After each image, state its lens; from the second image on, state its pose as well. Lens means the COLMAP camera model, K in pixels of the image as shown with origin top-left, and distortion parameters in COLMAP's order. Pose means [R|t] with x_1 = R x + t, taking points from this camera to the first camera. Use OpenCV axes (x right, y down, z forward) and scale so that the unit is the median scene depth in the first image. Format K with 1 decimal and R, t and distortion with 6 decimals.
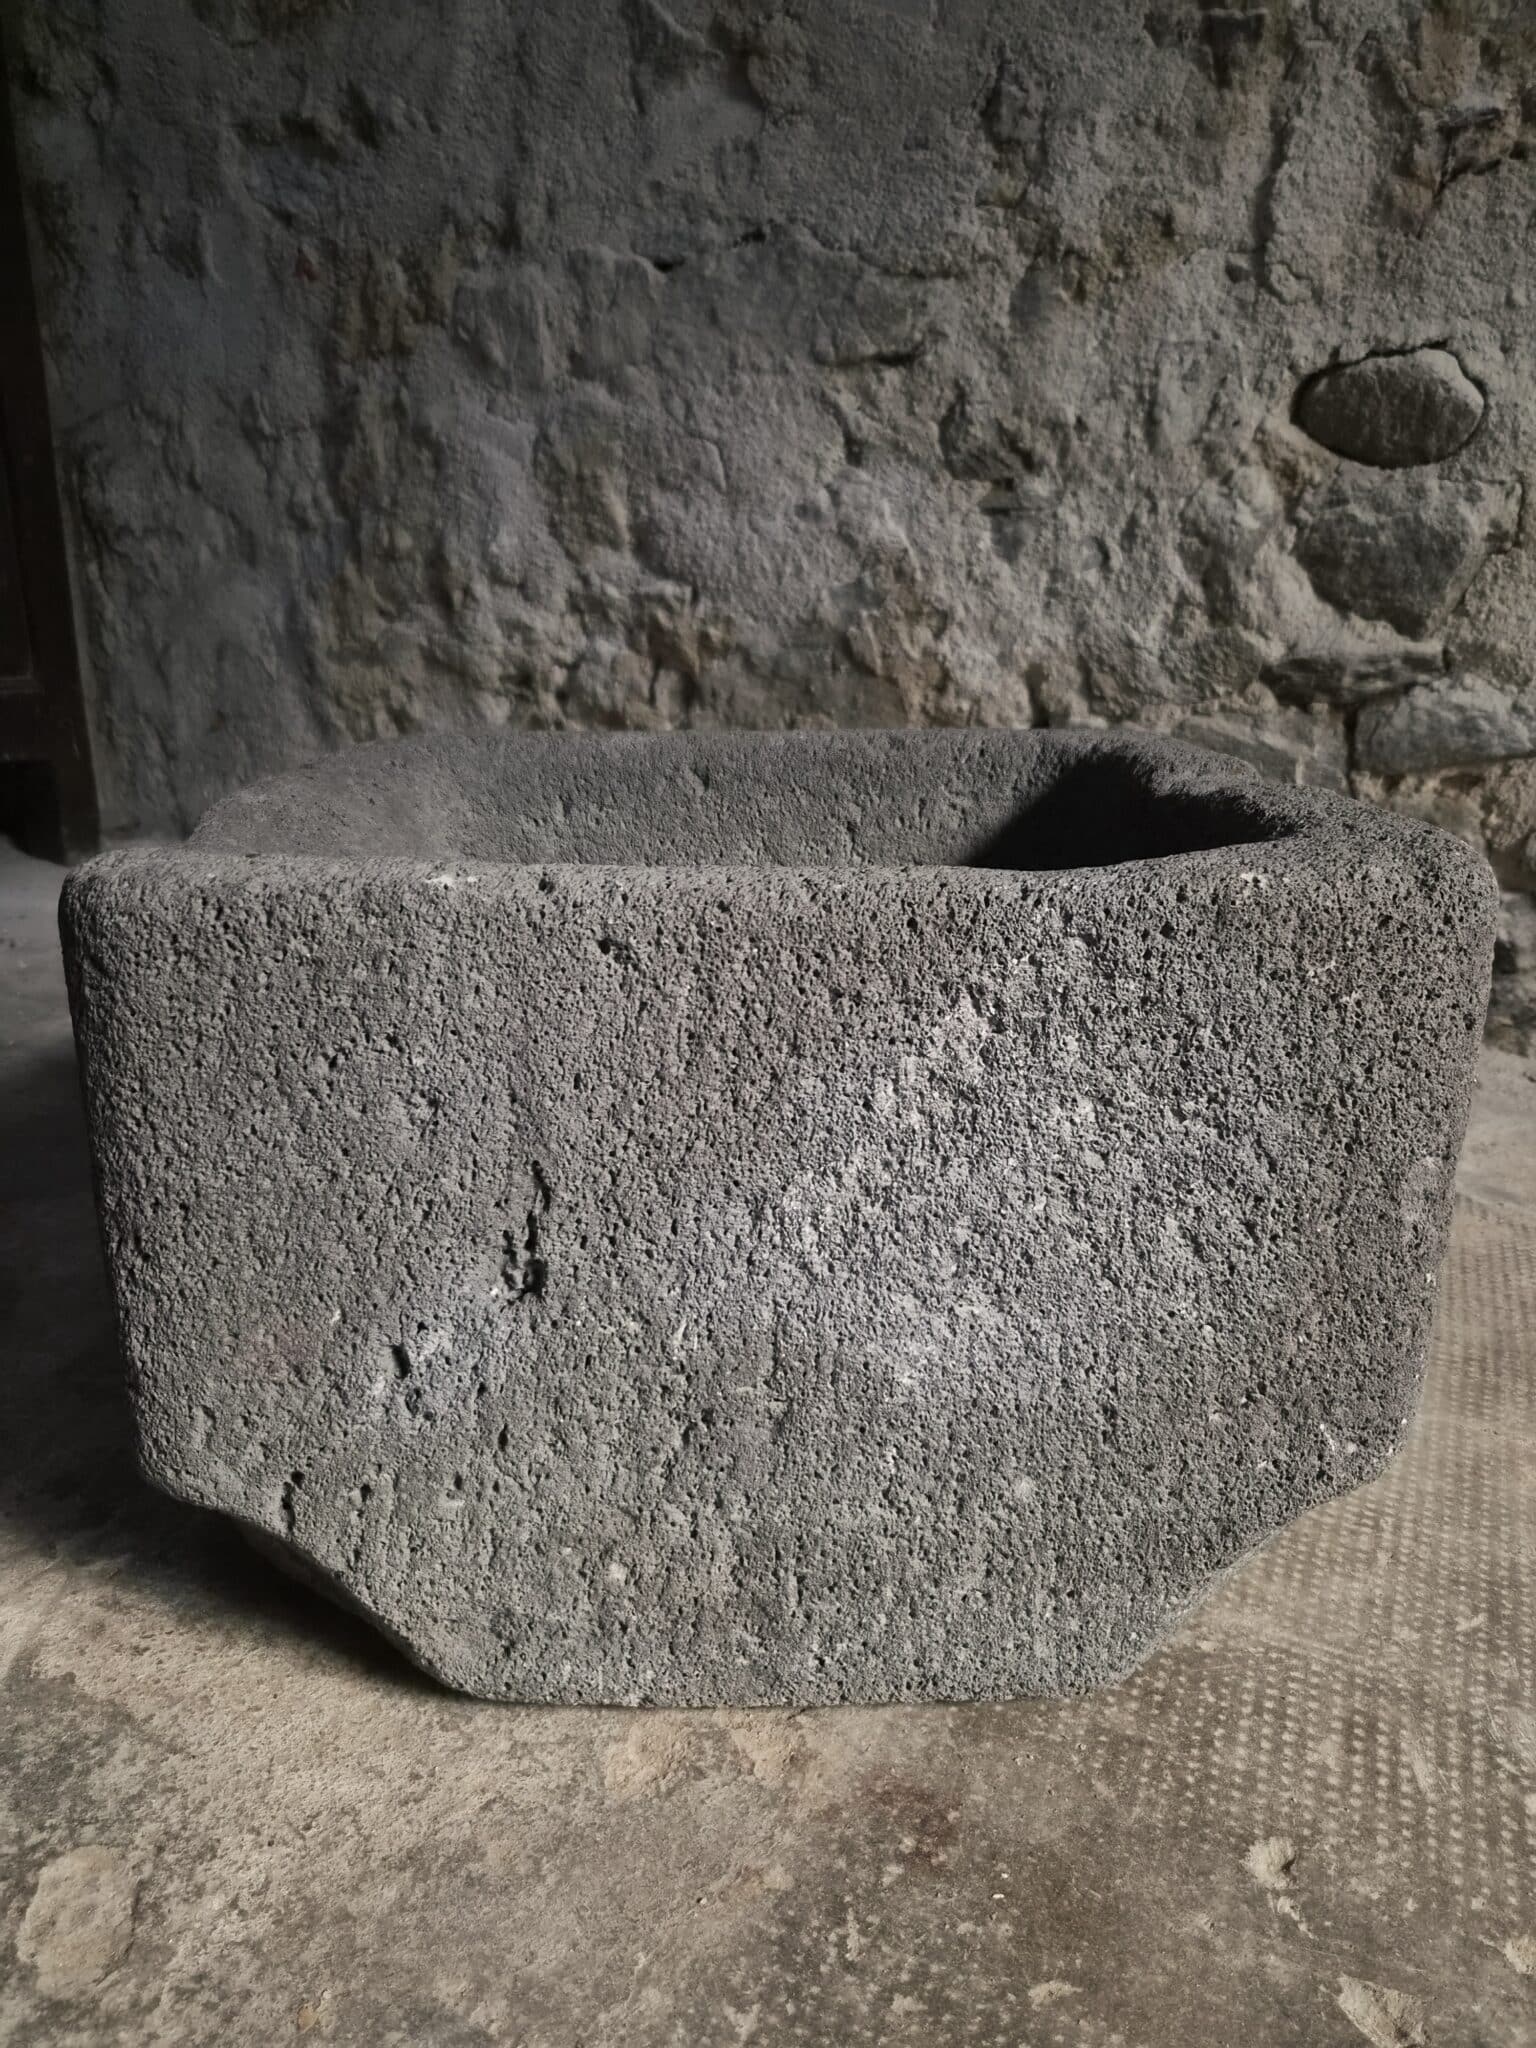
lens RADIAL K [[1404.3, 0, 782.3], [0, 1404.3, 1030.2], [0, 0, 1]] dist [0.053122, -0.044284]
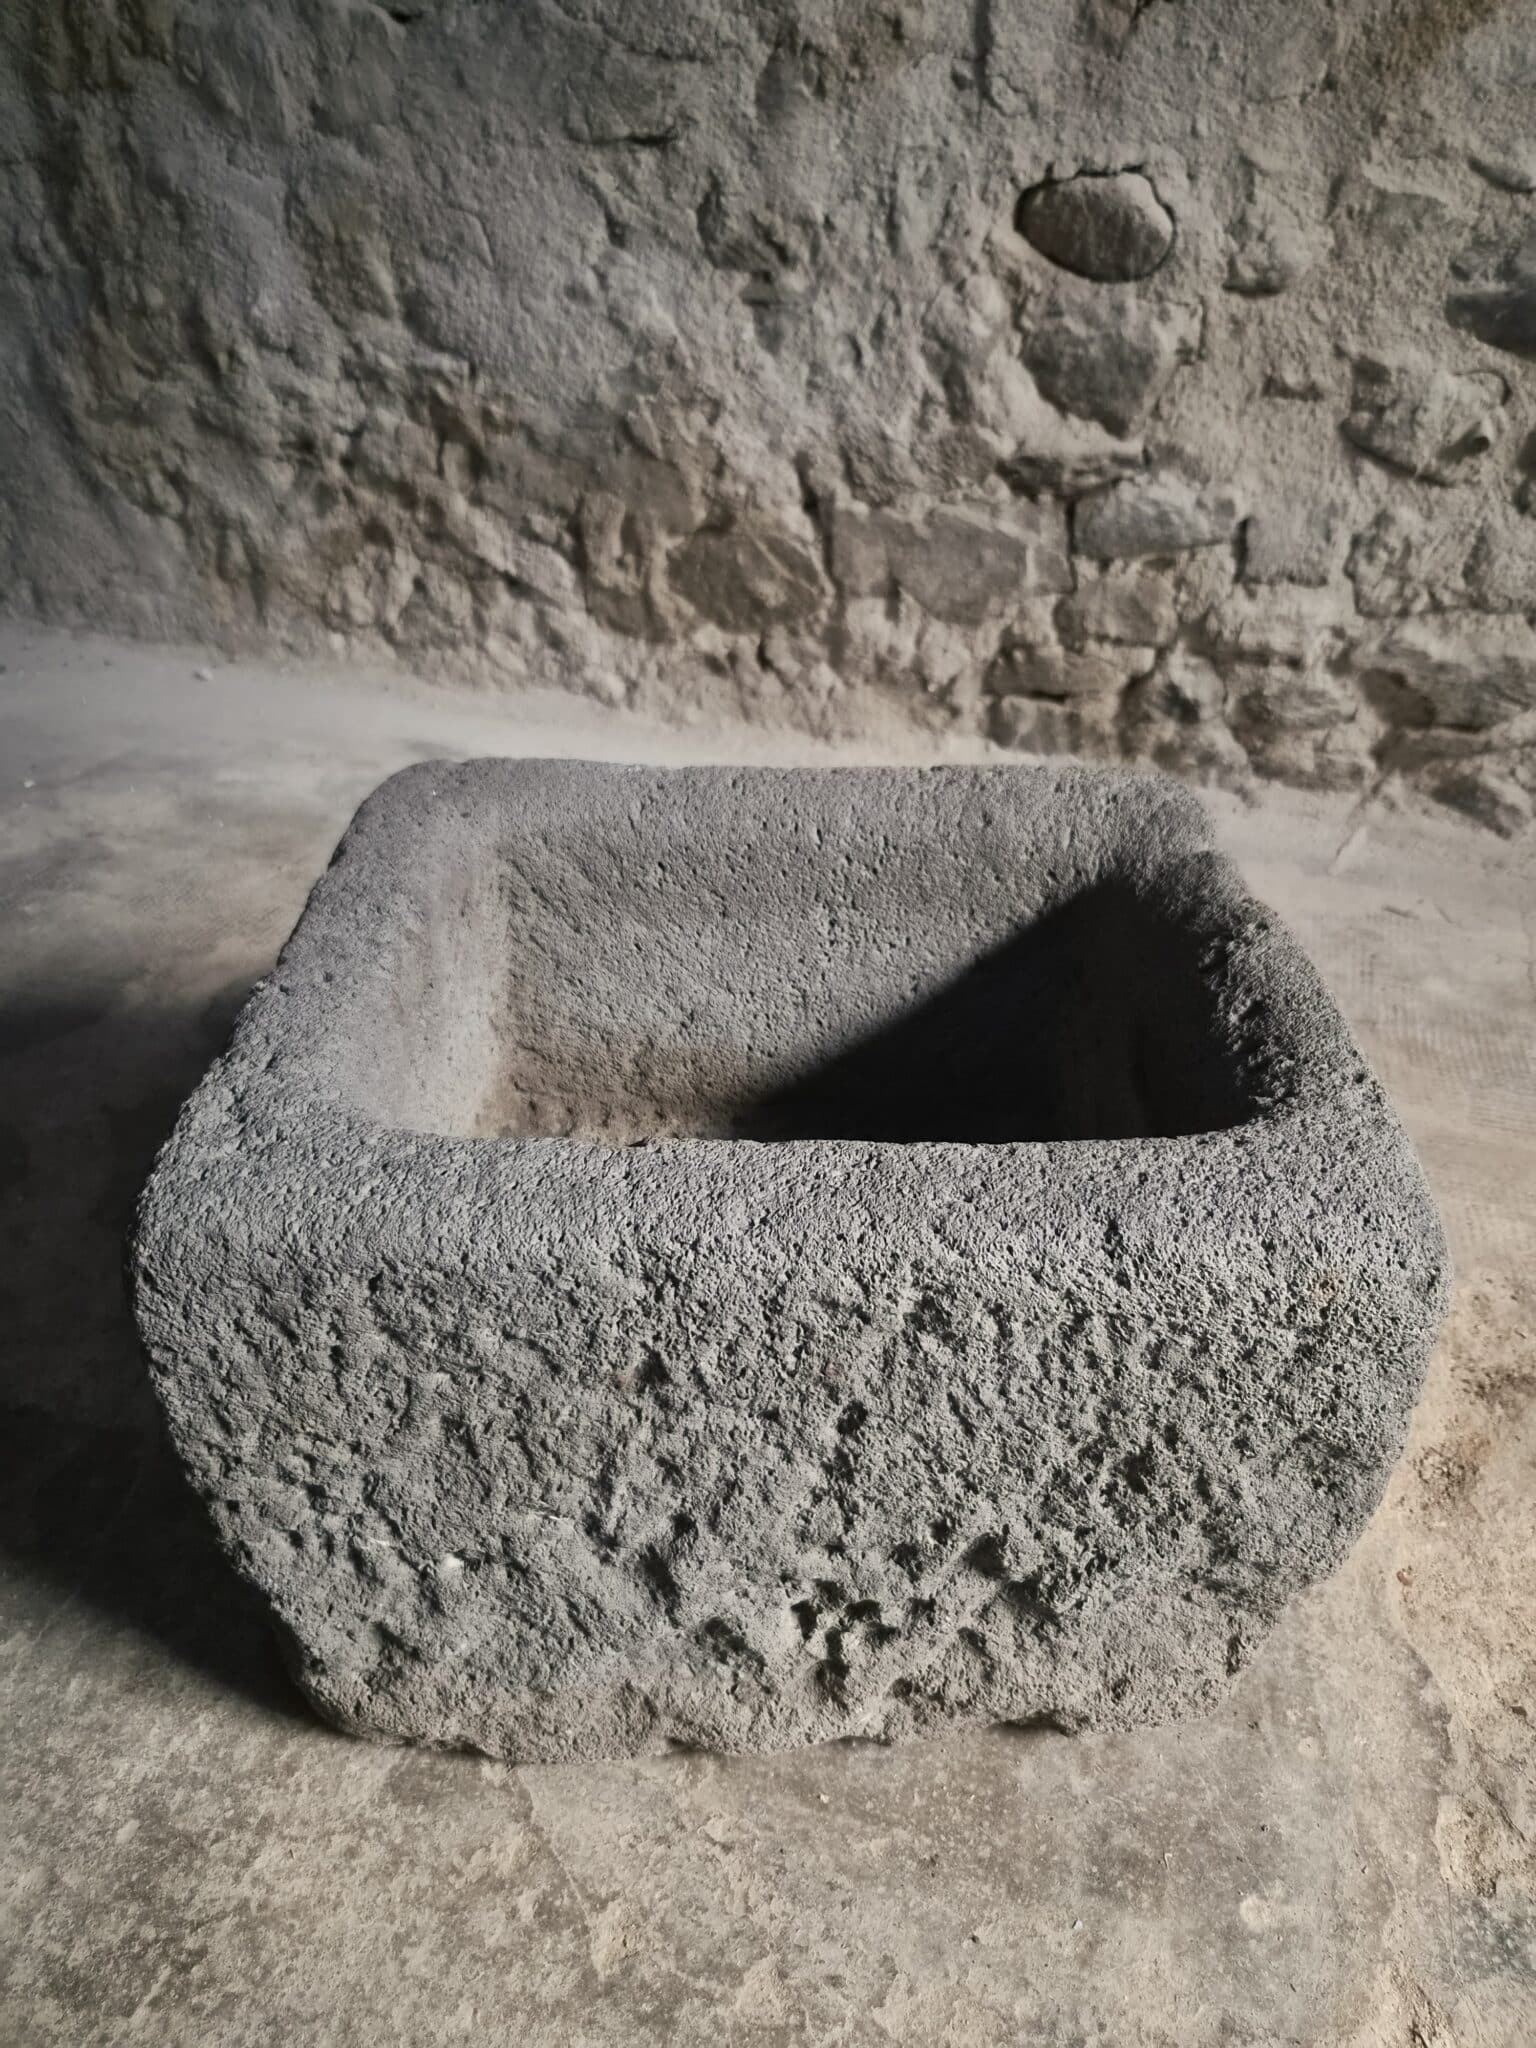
lens RADIAL K [[1404.3, 0, 794.6], [0, 1404.3, 1012.5], [0, 0, 1]] dist [0.053122, -0.044284]
pose [[0.985849, -0.100032, 0.134520, -0.020583], [0.063090, 0.964850, 0.255116, -0.131997], [-0.155311, -0.243019, 0.957507, -0.180492]]
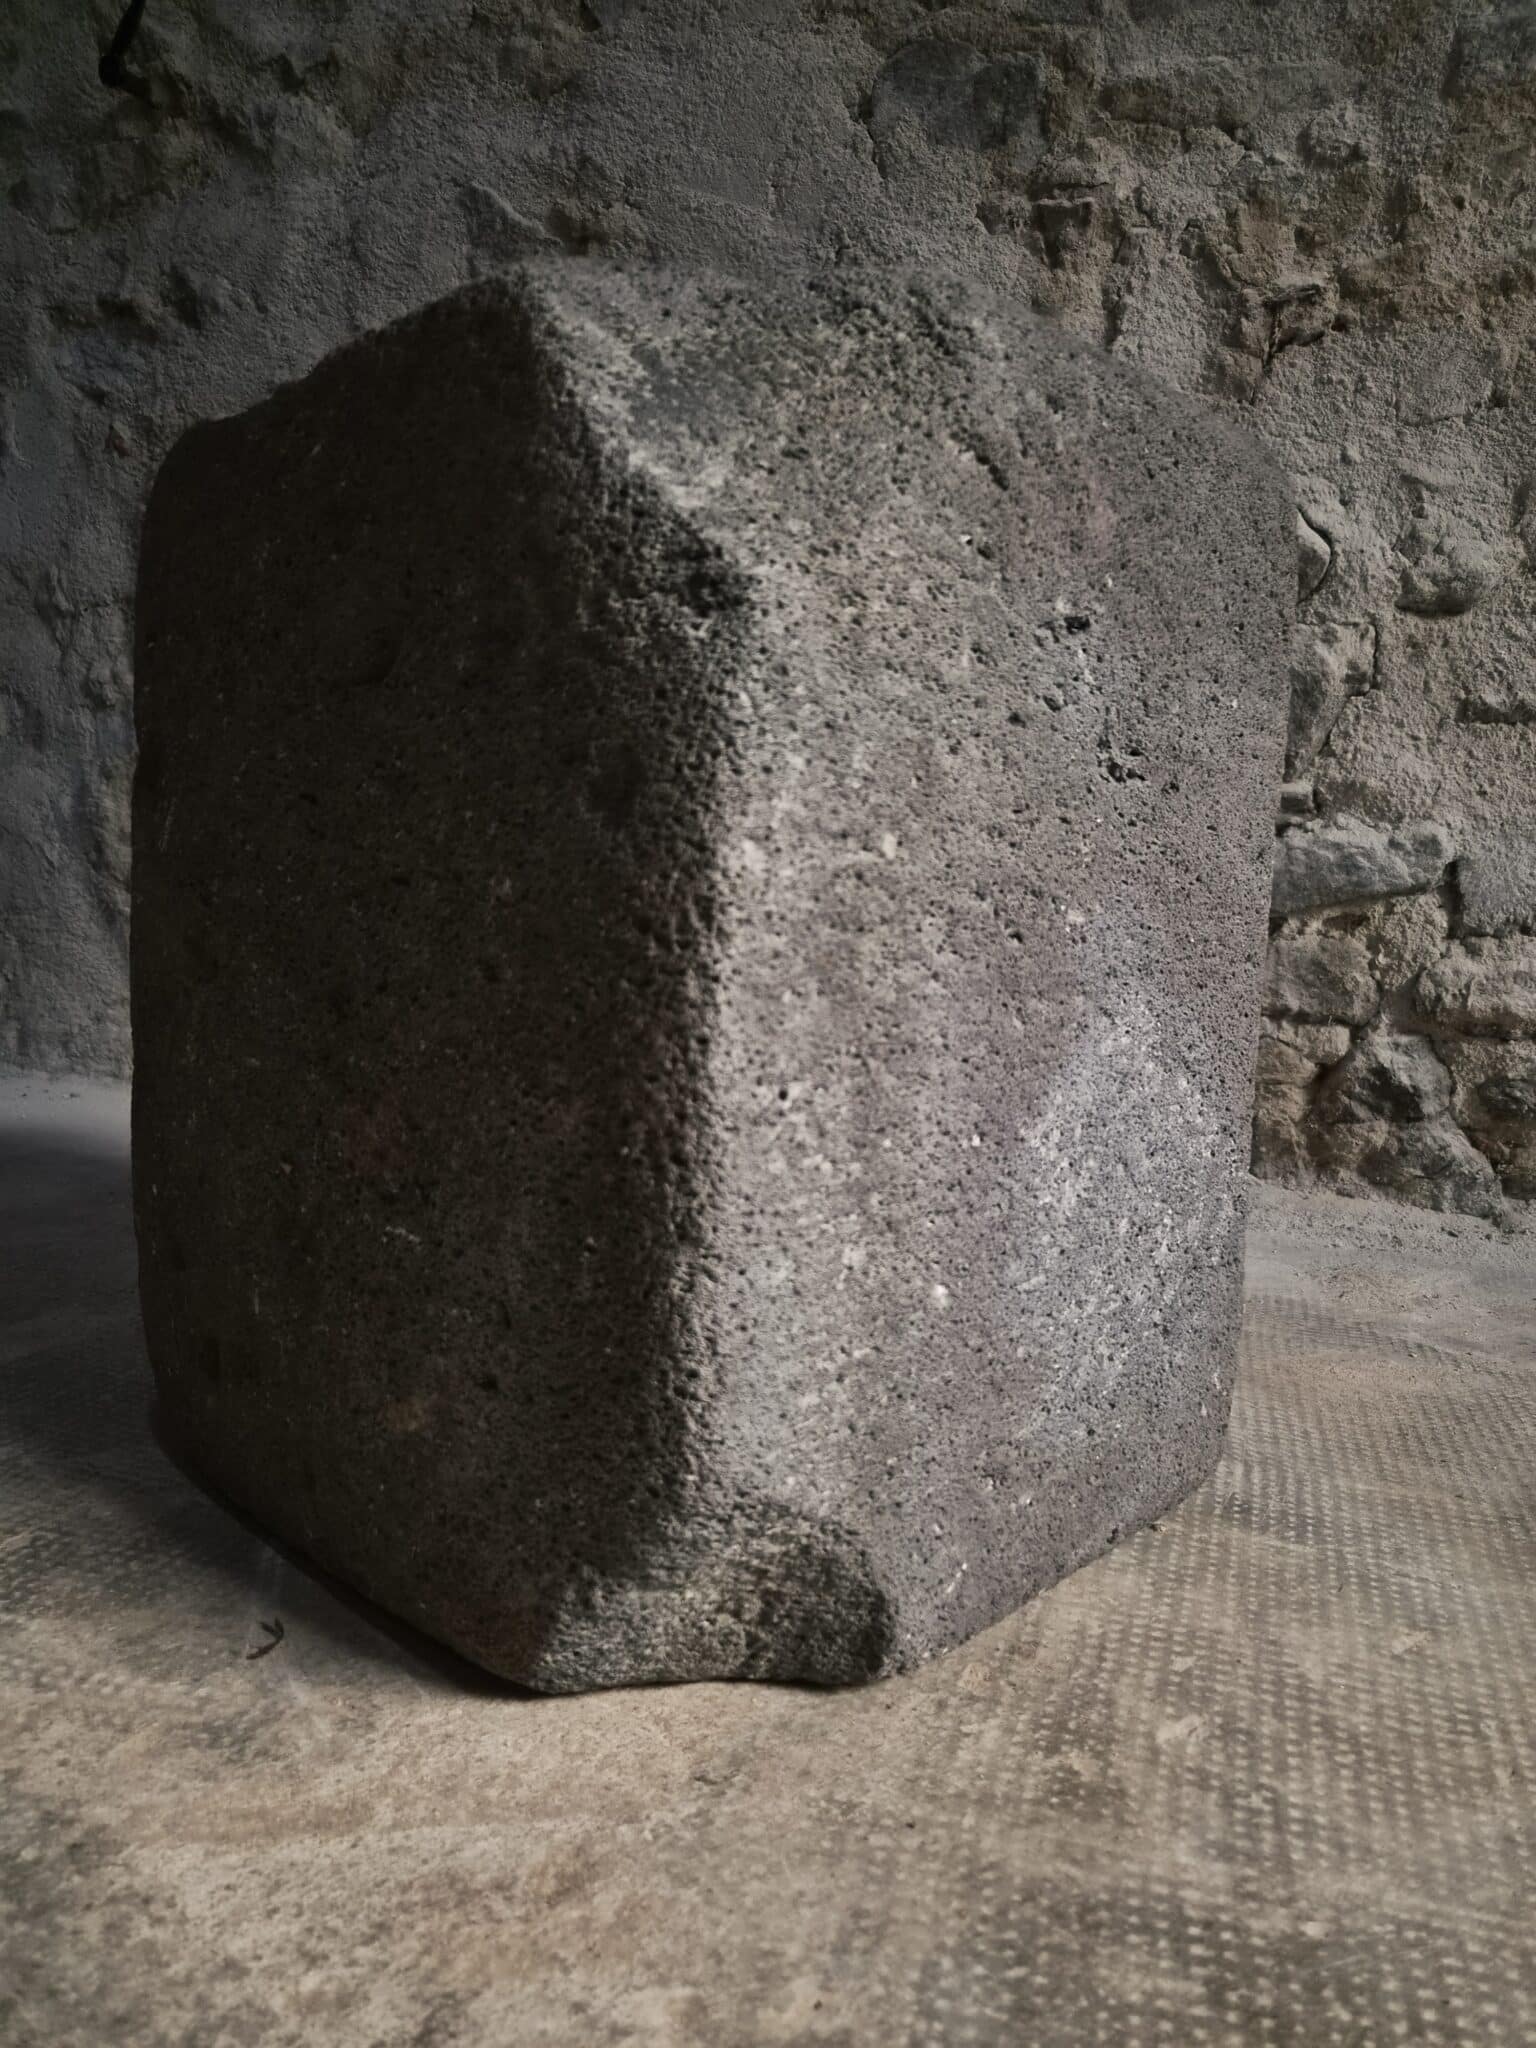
lens RADIAL K [[1404.3, 0, 810.8], [0, 1404.3, 1007.1], [0, 0, 1]] dist [0.053122, -0.044284]
pose [[0.990324, -0.007721, 0.138556, -0.012484], [0.035957, 0.978629, -0.202466, 0.060795], [-0.134032, 0.205489, 0.969438, 0.130342]]
